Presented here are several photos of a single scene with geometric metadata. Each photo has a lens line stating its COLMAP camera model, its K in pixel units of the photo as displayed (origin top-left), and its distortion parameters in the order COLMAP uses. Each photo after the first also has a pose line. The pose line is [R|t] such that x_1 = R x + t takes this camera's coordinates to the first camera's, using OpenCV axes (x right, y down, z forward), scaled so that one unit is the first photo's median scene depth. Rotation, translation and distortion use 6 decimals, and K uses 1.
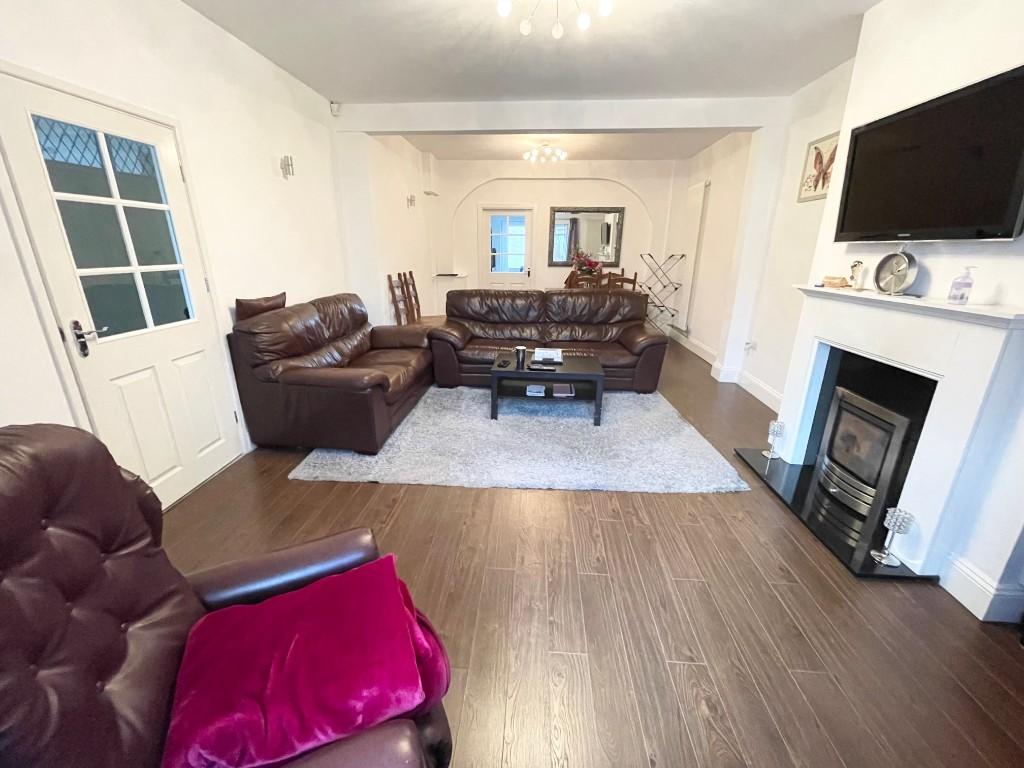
lens RADIAL K [[412.1, 0, 512.5], [0, 412.1, 381.2], [0, 0, 1]] dist [-0.003631, -0.000314]
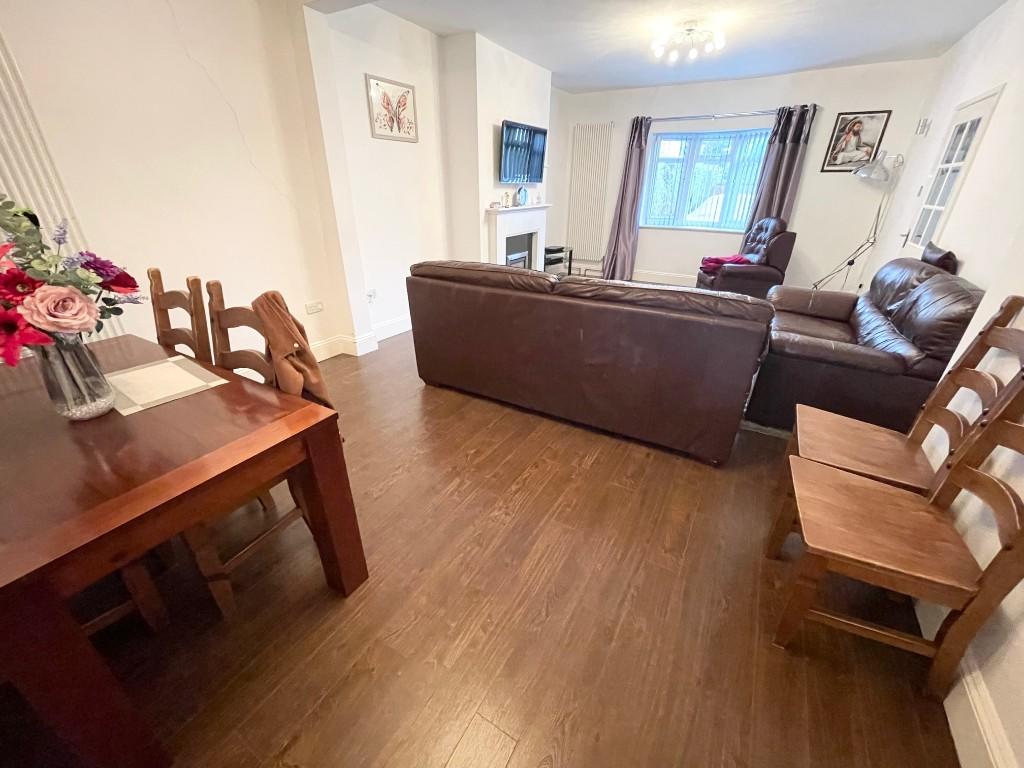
lens RADIAL K [[412.1, 0, 512.1], [0, 412.1, 383.2], [0, 0, 1]] dist [-0.003631, -0.000314]
pose [[-0.890898, -0.208488, 0.403526, -0.156038], [0.128129, 0.736983, 0.663655, -0.675053], [-0.435756, 0.642953, -0.629864, 2.052298]]
